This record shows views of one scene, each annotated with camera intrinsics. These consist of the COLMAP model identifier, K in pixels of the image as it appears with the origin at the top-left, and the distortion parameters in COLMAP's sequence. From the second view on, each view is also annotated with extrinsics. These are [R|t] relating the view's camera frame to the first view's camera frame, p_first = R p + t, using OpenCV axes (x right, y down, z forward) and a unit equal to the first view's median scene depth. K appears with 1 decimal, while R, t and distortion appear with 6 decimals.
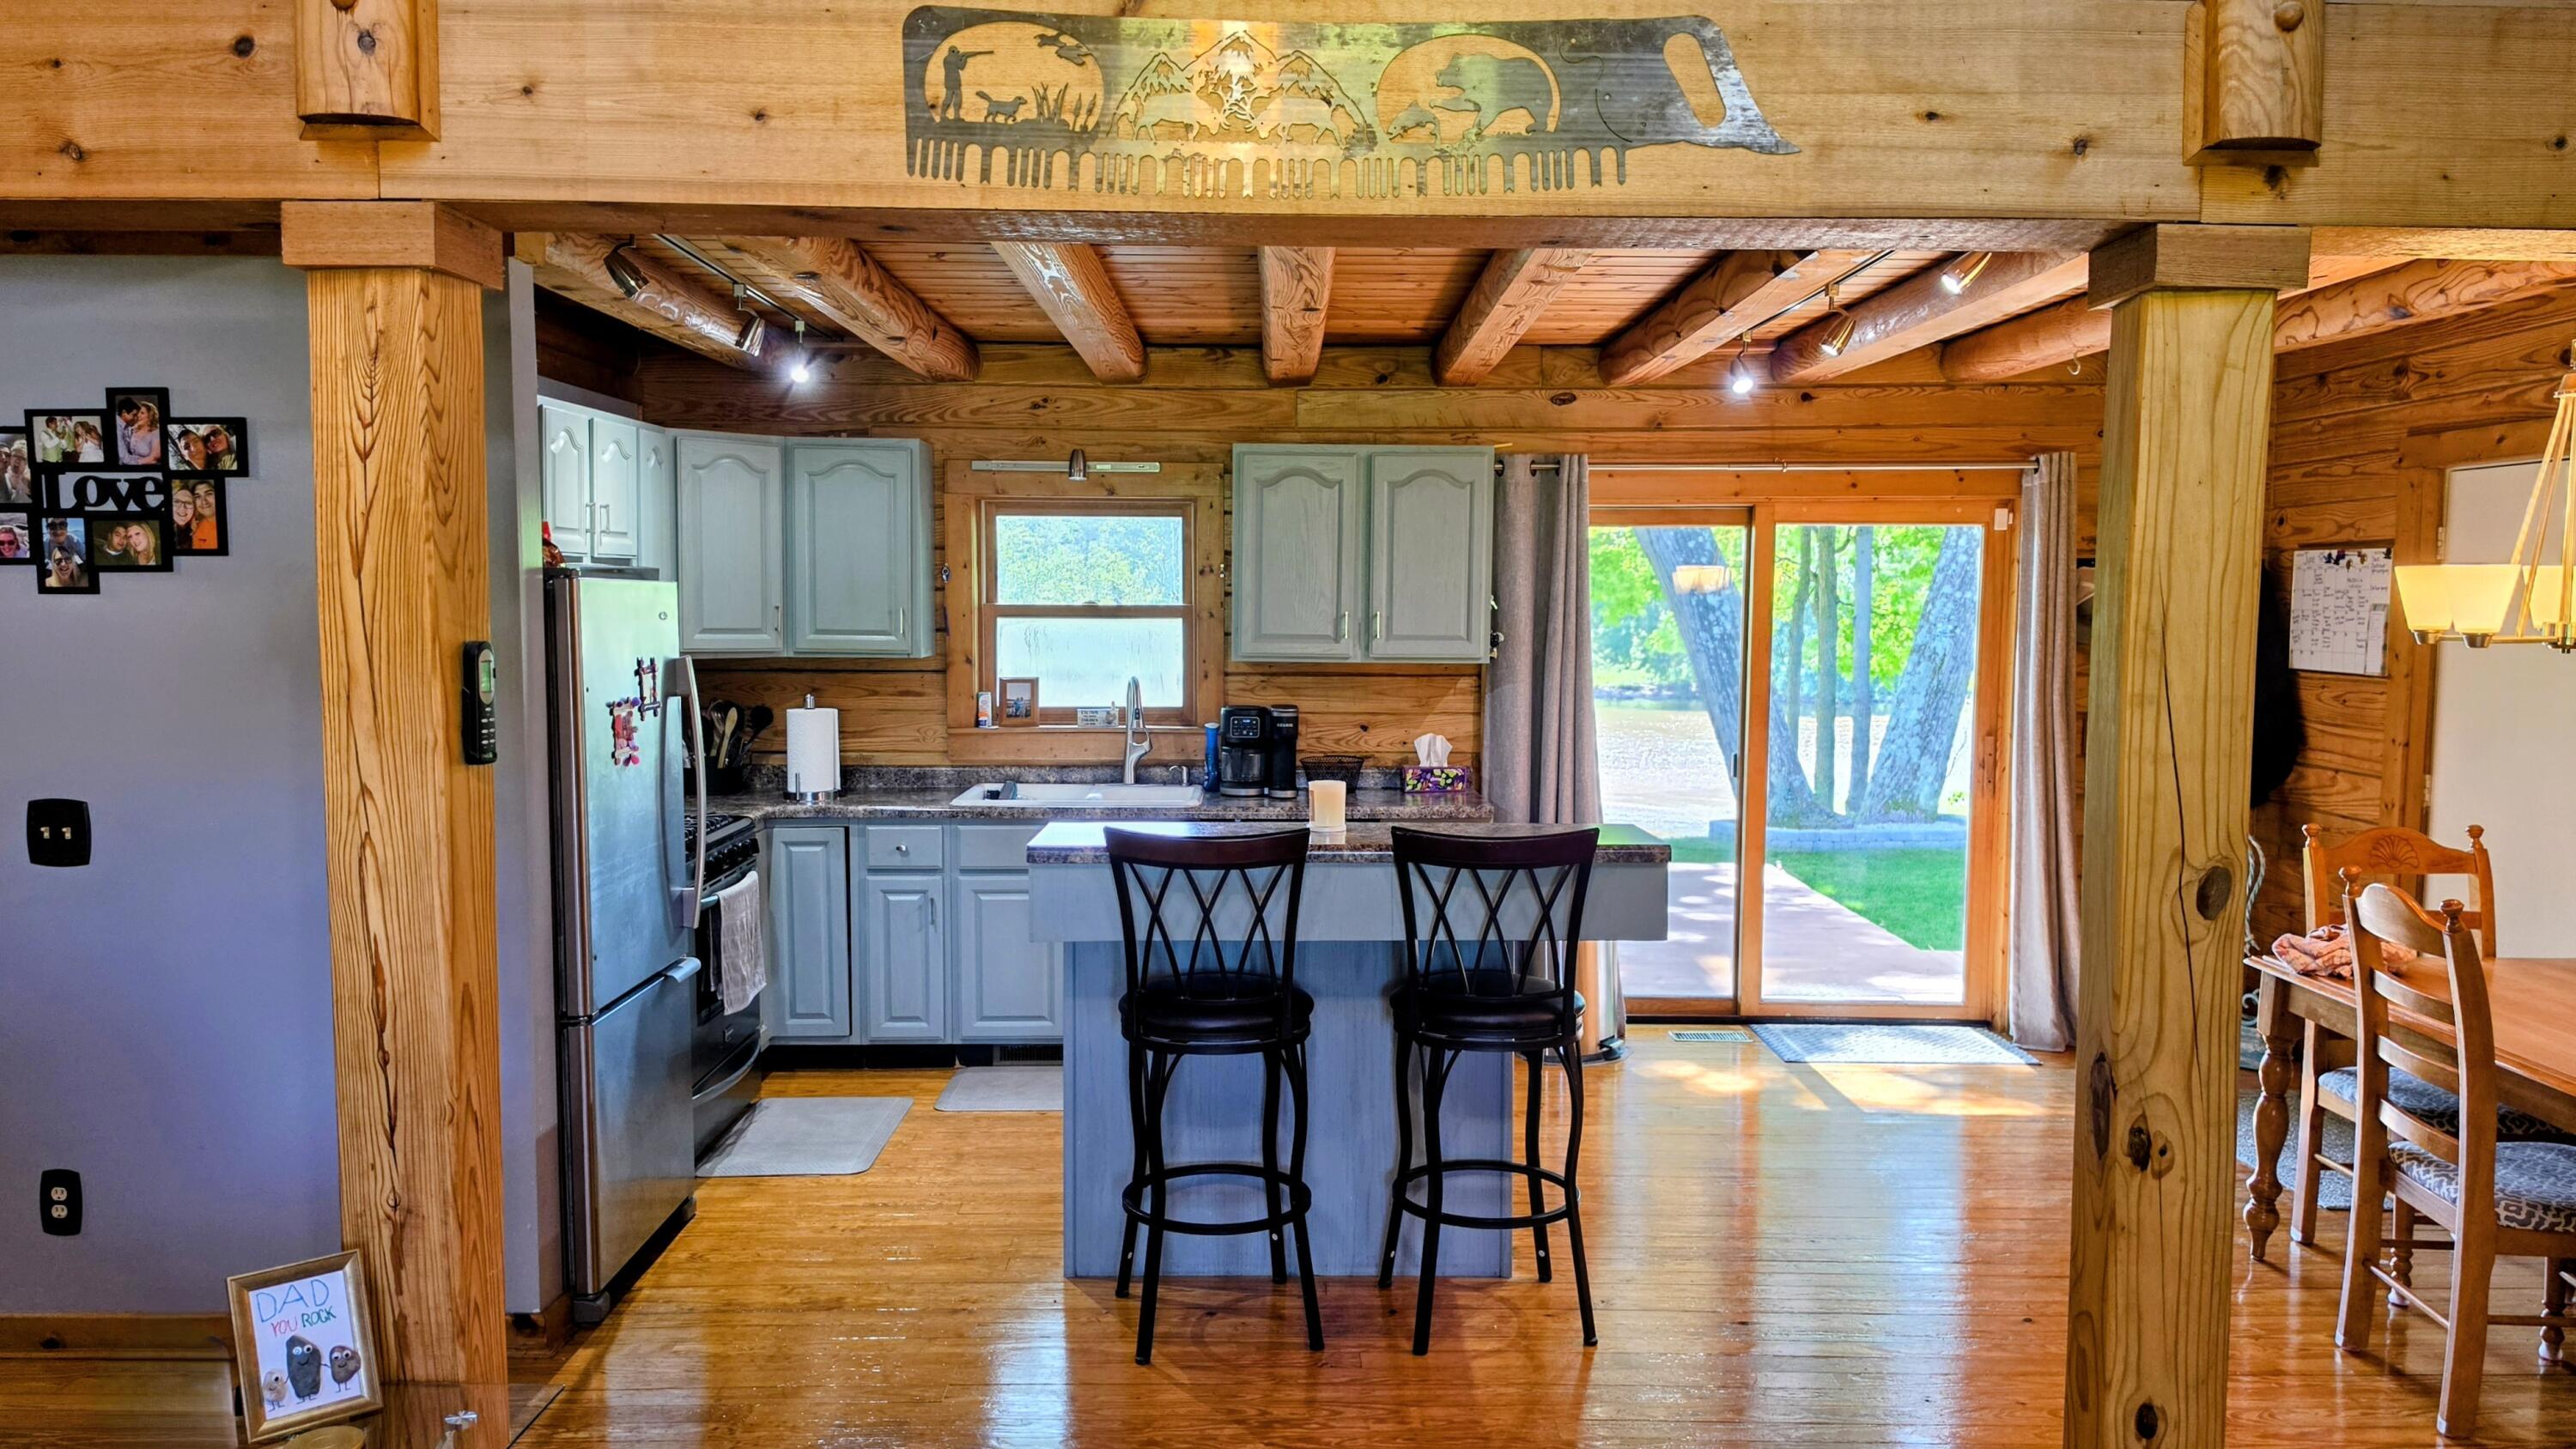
lens RADIAL K [[1806.2, 0, 1279.6], [0, 1806.2, 730.9], [0, 0, 1]] dist [0.035201, -0.004102]
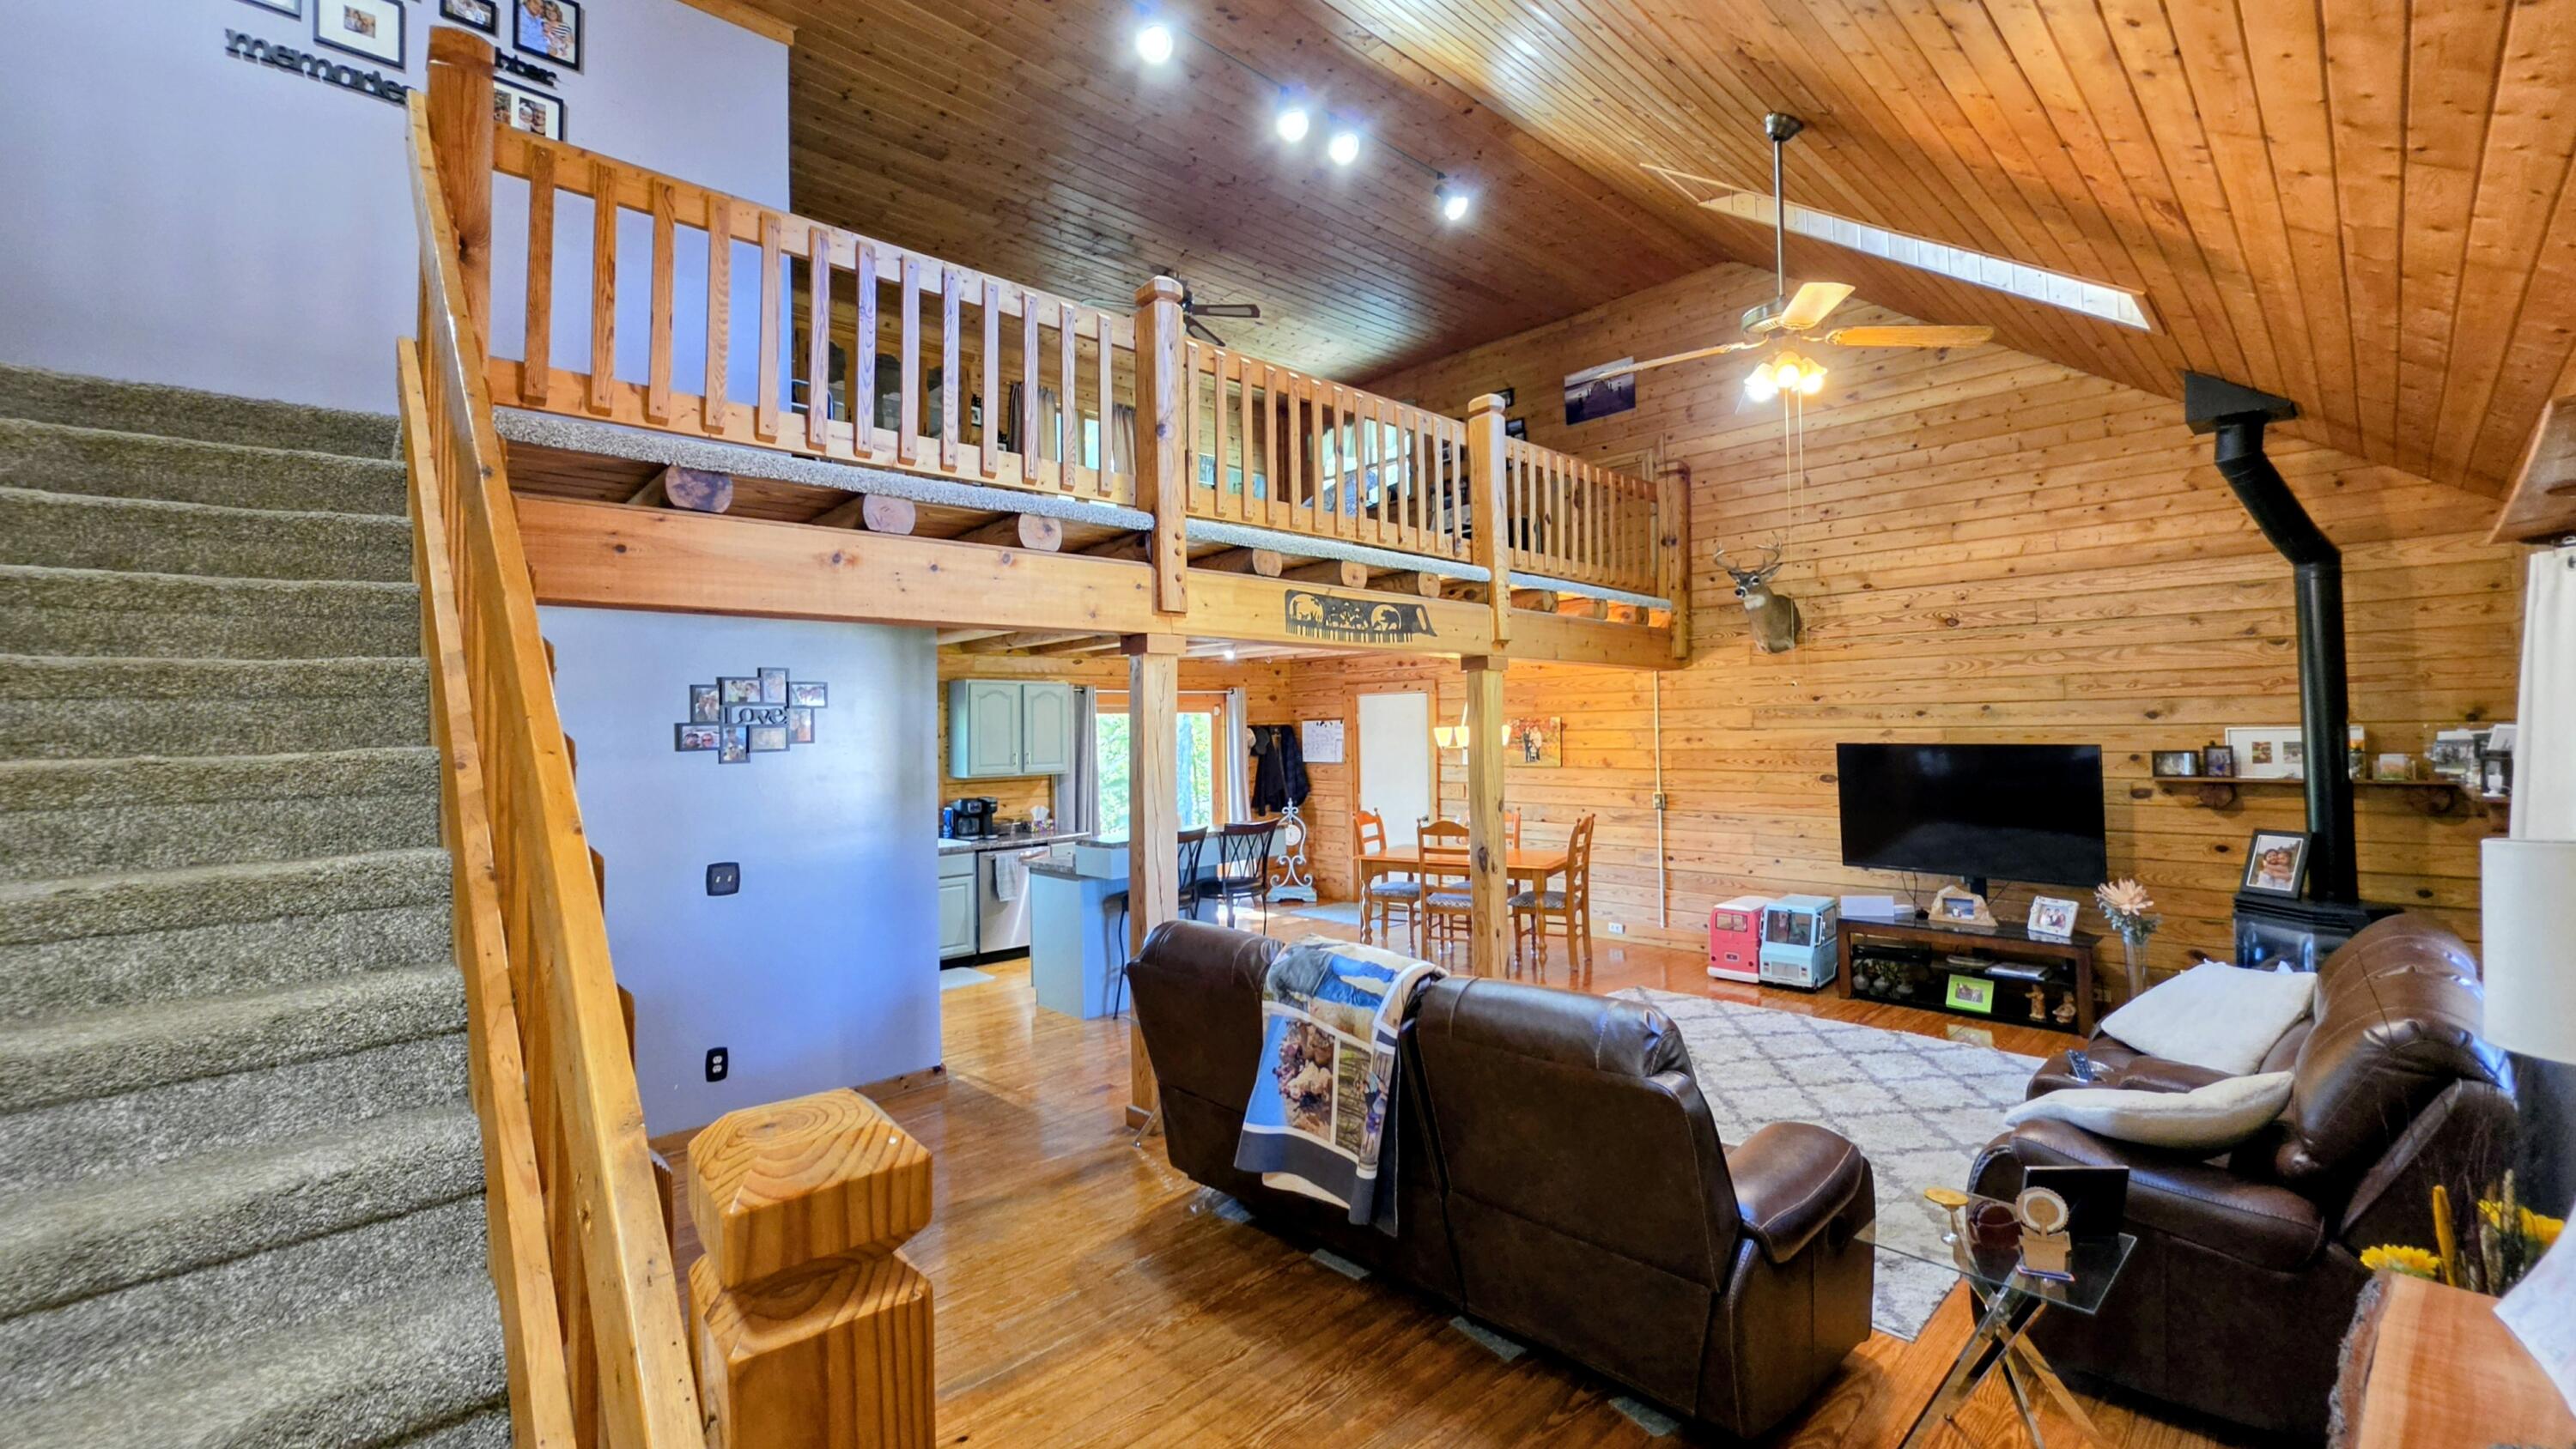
lens RADIAL K [[1047.3, 0, 1301.1], [0, 1047.3, 706.9], [0, 0, 1]] dist [-0.002278, -0.000061]
pose [[0.718168, -0.005015, 0.695852, -0.677660], [0.077291, 0.994361, -0.072604, -0.000966], [-0.691564, 0.105925, 0.714506, -0.210022]]
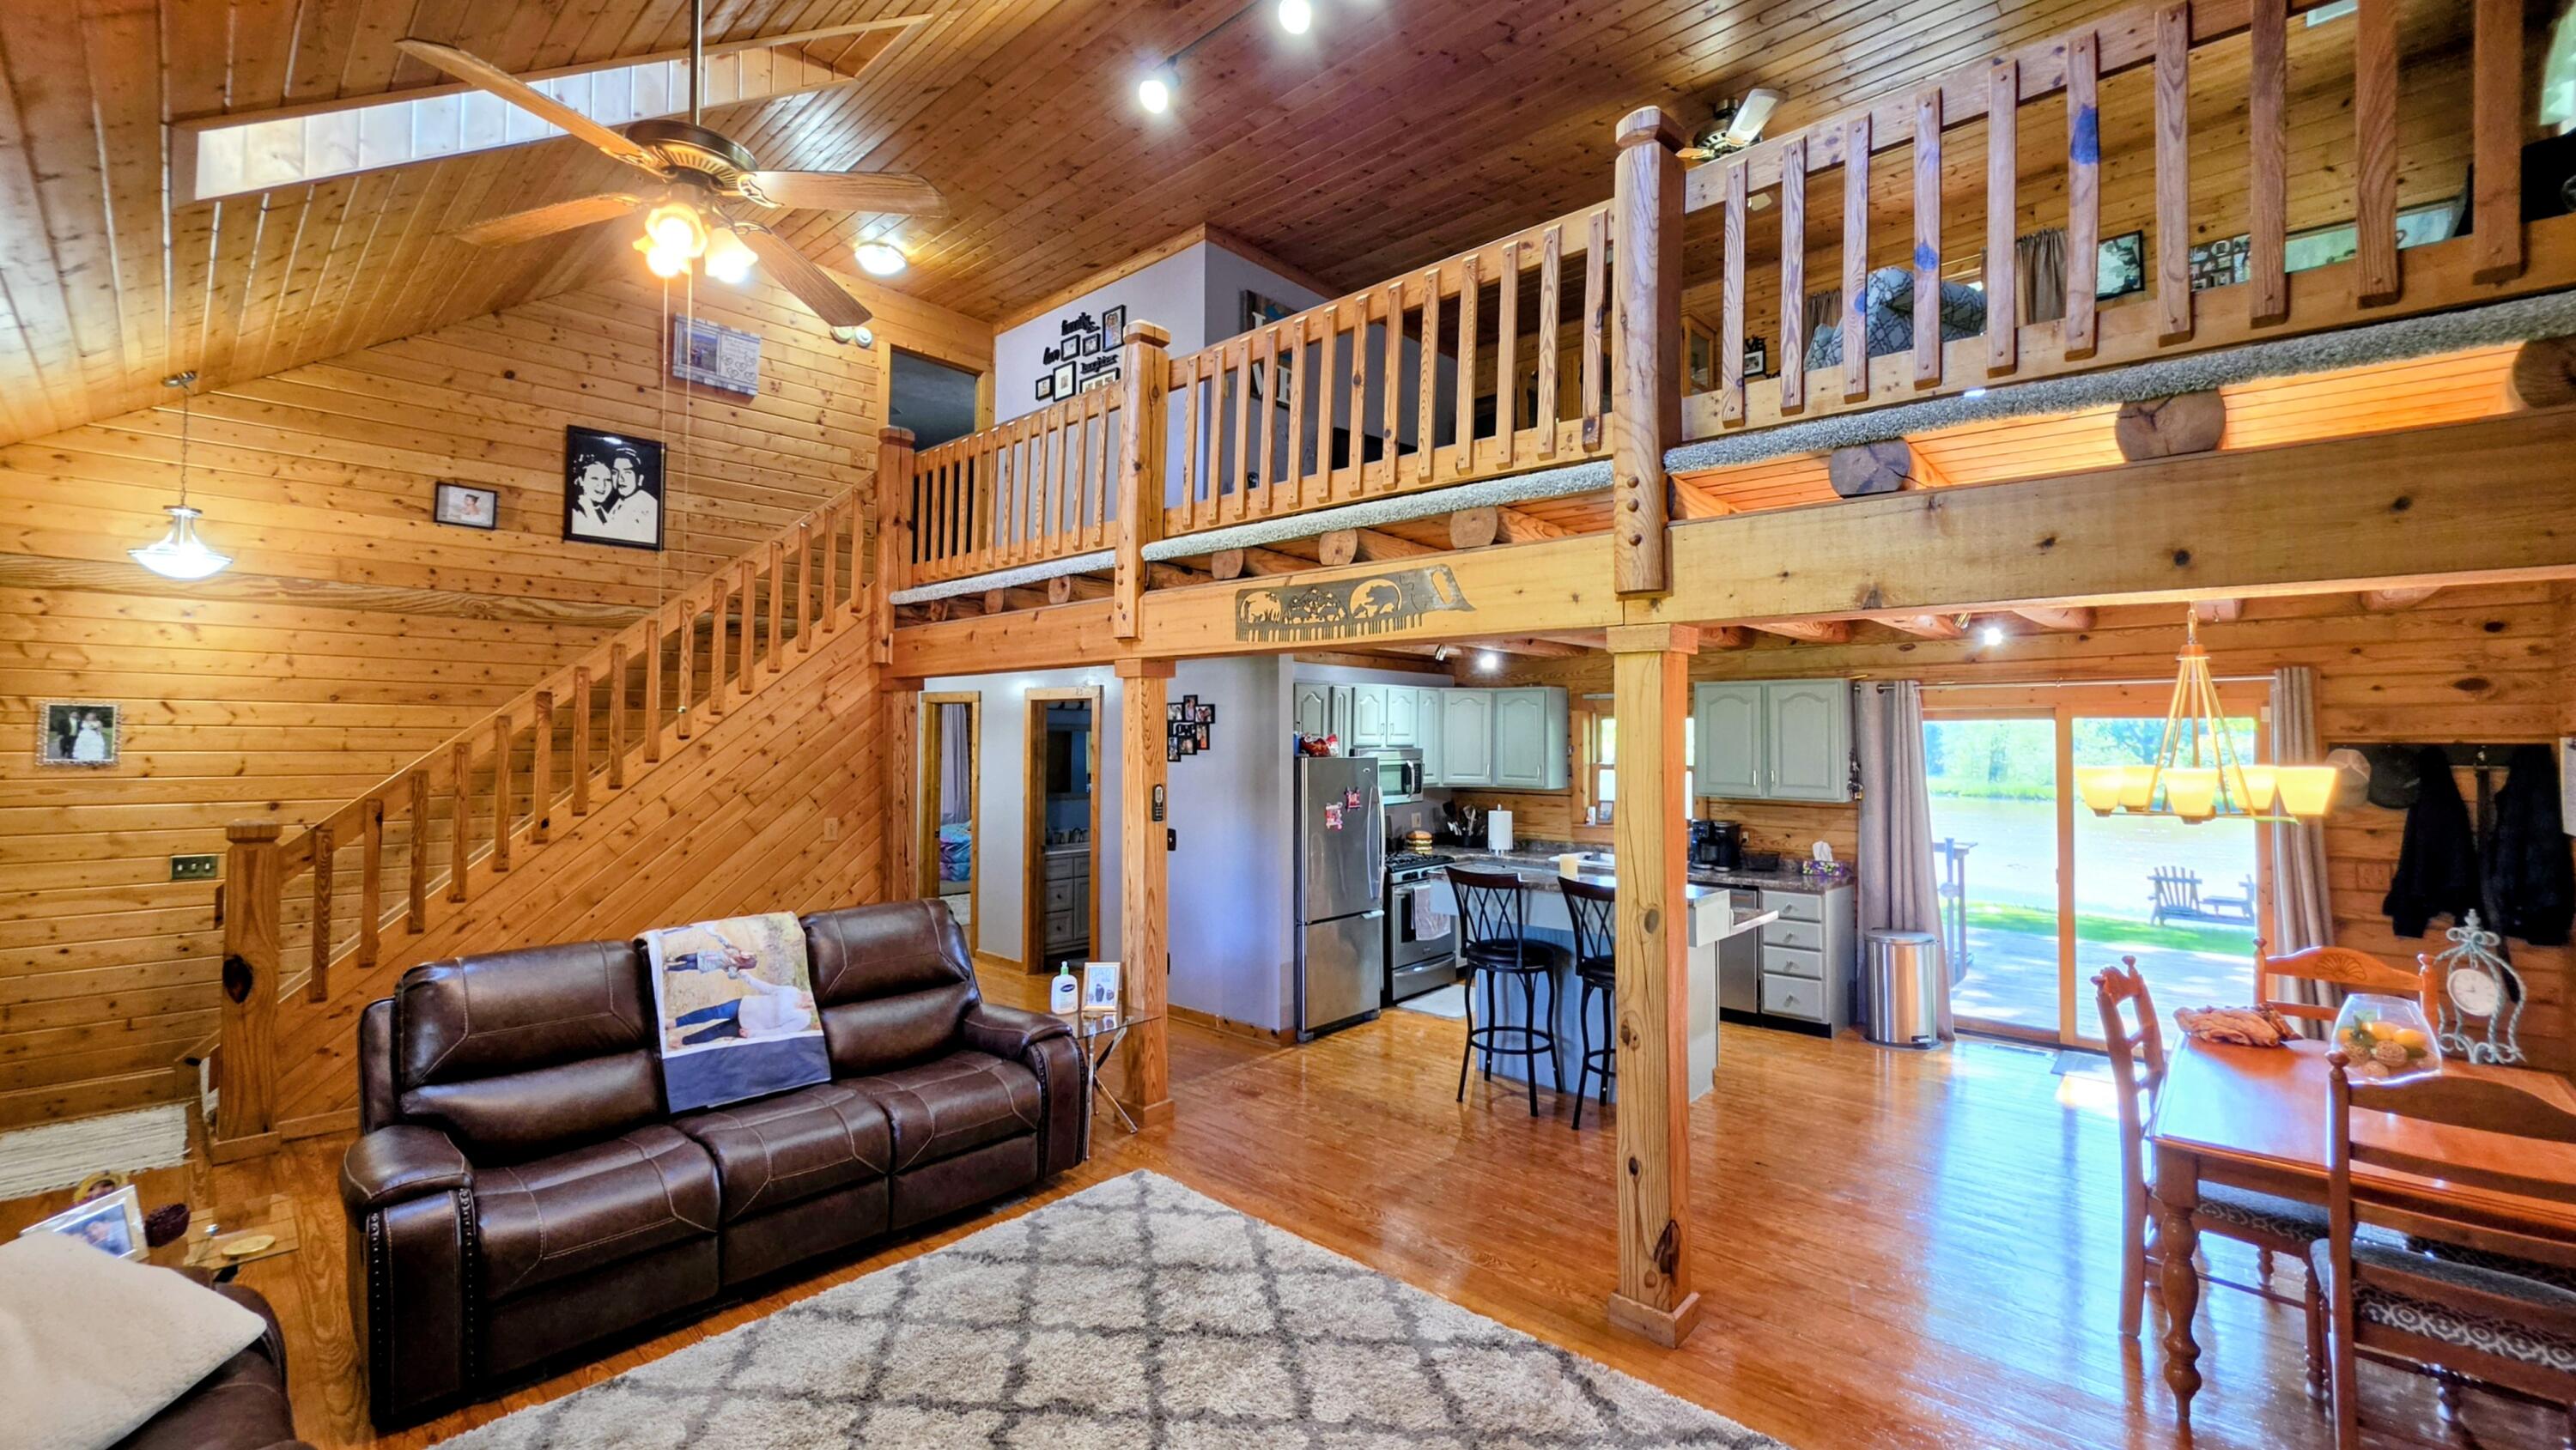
lens RADIAL K [[1047.4, 0, 1304.3], [0, 1047.4, 713.2], [0, 0, 1]] dist [-0.002278, -0.000061]
pose [[0.736692, -0.017633, -0.675998, 0.456840], [-0.051099, 0.995350, -0.081651, -0.015682], [0.674295, 0.094694, 0.732366, -0.099452]]
